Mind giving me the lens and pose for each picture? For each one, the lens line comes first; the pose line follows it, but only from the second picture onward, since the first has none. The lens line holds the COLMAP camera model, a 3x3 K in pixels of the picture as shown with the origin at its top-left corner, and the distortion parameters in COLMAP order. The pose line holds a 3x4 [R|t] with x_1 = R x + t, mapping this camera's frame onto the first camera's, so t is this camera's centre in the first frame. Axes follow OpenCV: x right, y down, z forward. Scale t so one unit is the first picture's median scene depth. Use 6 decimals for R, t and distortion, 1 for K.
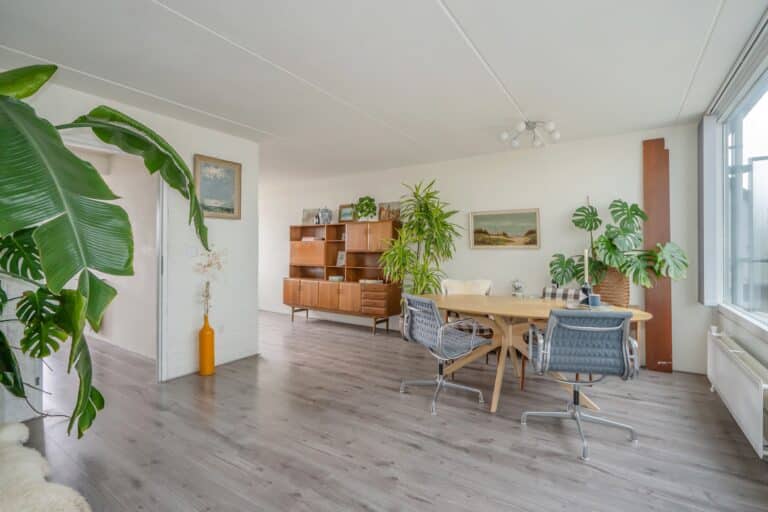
lens RADIAL K [[355.1, 0, 385.1], [0, 355.1, 252.8], [0, 0, 1]] dist [0.000396, 0.000082]
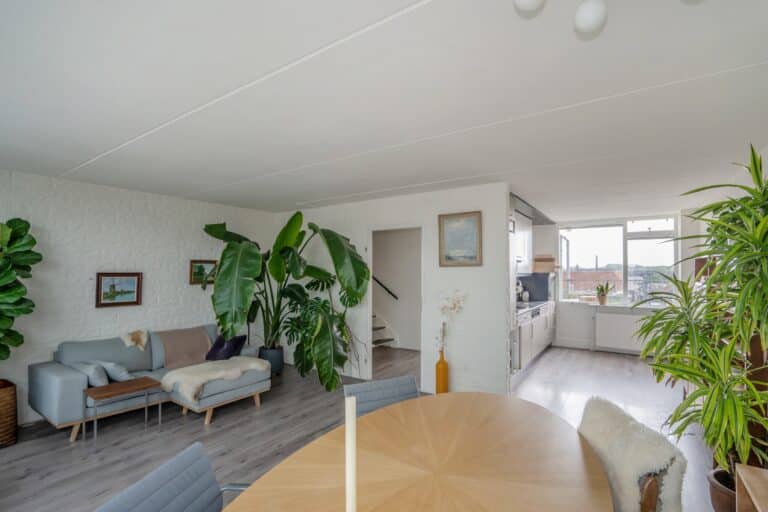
lens RADIAL K [[361.2, 0, 385.1], [0, 361.2, 266.8], [0, 0, 1]] dist [0.018669, 0.000125]
pose [[-0.007626, -0.010088, -0.999920, 0.534578], [-0.002444, 0.999946, -0.010070, -0.068264], [0.999968, 0.002367, -0.007651, 0.634328]]
